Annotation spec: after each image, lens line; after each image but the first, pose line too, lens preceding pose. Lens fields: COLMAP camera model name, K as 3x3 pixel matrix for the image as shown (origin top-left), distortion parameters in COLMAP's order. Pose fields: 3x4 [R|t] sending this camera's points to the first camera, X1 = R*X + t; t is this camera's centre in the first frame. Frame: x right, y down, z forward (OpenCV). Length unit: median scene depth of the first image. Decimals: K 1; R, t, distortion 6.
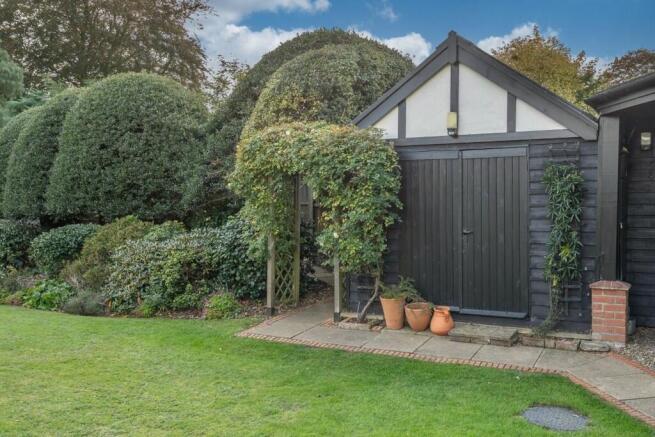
lens RADIAL K [[653.5, 0, 327.2], [0, 653.5, 218.2], [0, 0, 1]] dist [-0.010149, 0.000000]
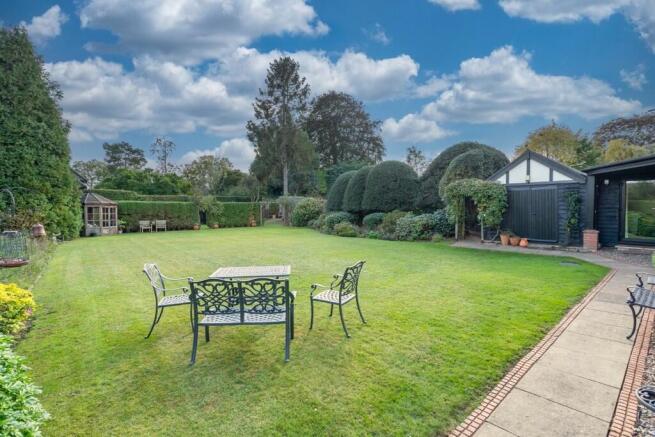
lens RADIAL K [[294.0, 0, 329.5], [0, 294.0, 215.3], [0, 0, 1]] dist [0.003729, 0.000563]
pose [[0.947112, -0.000174, -0.320904, -0.237928], [0.004006, 0.999928, 0.011281, 0.006923], [0.320879, -0.011969, 0.947045, -0.590790]]
